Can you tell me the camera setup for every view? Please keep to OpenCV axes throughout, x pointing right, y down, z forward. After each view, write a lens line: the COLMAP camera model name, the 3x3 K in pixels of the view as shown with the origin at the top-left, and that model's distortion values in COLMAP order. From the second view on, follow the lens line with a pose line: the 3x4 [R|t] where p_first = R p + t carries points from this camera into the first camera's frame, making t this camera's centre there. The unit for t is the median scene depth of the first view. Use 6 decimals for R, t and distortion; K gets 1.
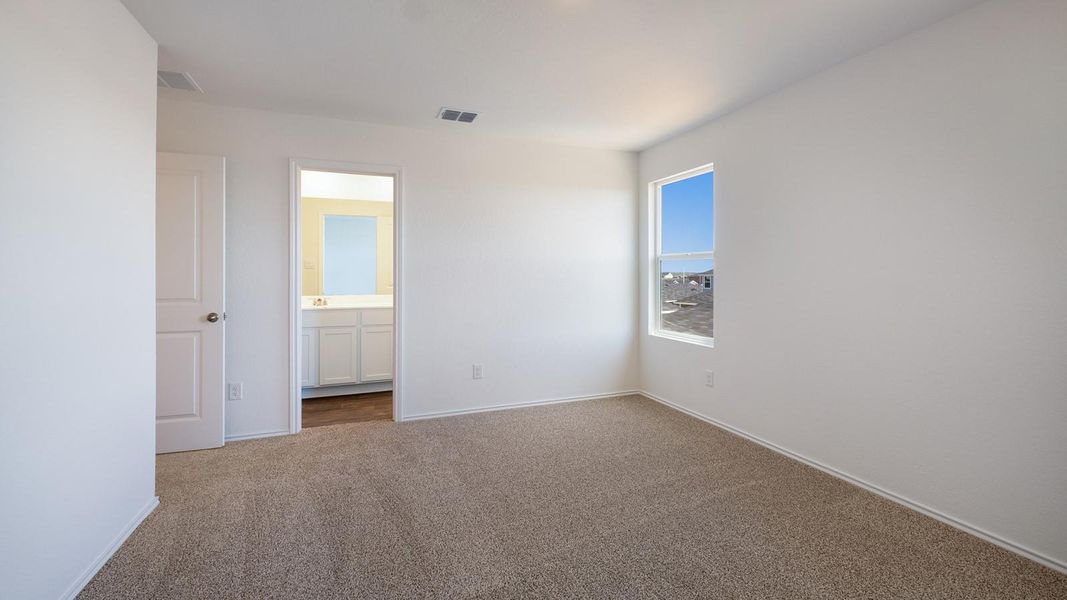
lens RADIAL K [[462.9, 0, 540.0], [0, 462.9, 272.1], [0, 0, 1]] dist [0.002169, -0.003686]
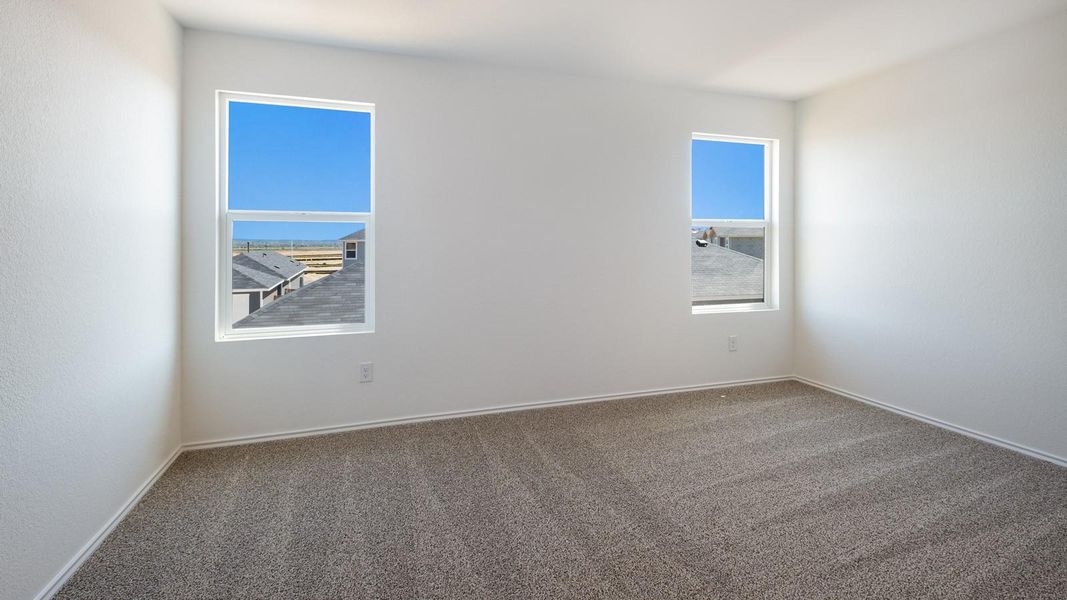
lens RADIAL K [[462.9, 0, 538.2], [0, 462.9, 242.0], [0, 0, 1]] dist [0.002169, -0.003686]
pose [[0.048960, -0.010567, 0.998745, -0.435693], [-0.005559, 0.999926, 0.010852, -0.005696], [-0.998785, -0.006083, 0.048898, 0.699207]]
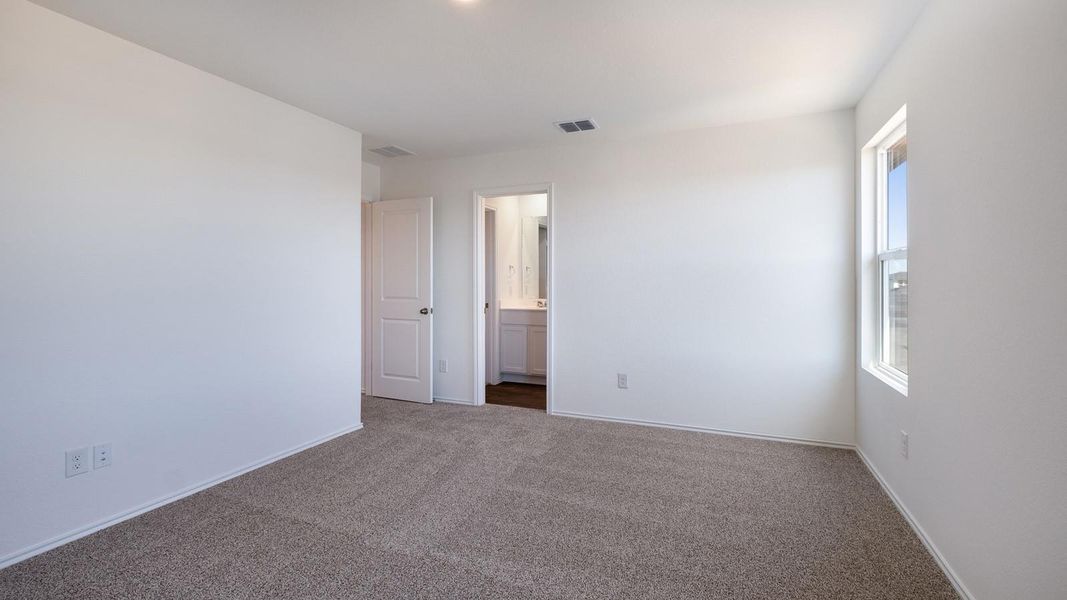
lens RADIAL K [[462.9, 0, 542.4], [0, 462.9, 280.2], [0, 0, 1]] dist [0.002169, -0.003686]
pose [[0.713064, -0.000404, -0.701099, 0.479172], [0.004147, 0.999985, 0.003642, -0.000636], [0.701087, -0.005504, 0.713055, 0.211593]]
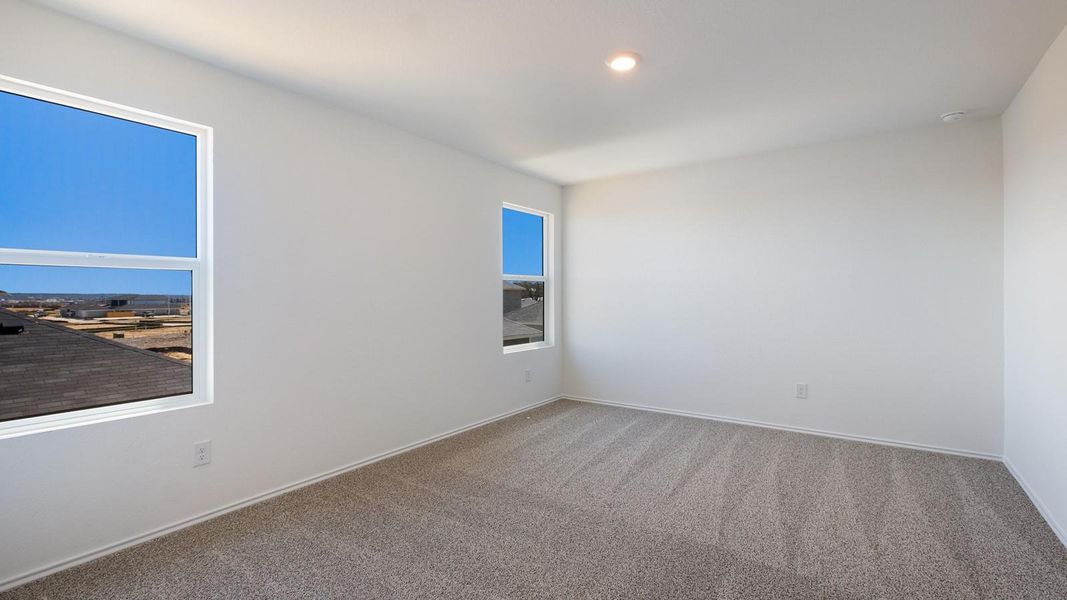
lens RADIAL K [[462.9, 0, 531.1], [0, 462.9, 291.8], [0, 0, 1]] dist [0.002169, -0.003686]
pose [[-0.550730, -0.005617, 0.834665, -0.458558], [-0.007501, 0.999970, 0.001780, -0.003637], [-0.834650, -0.005280, -0.550755, 1.019548]]
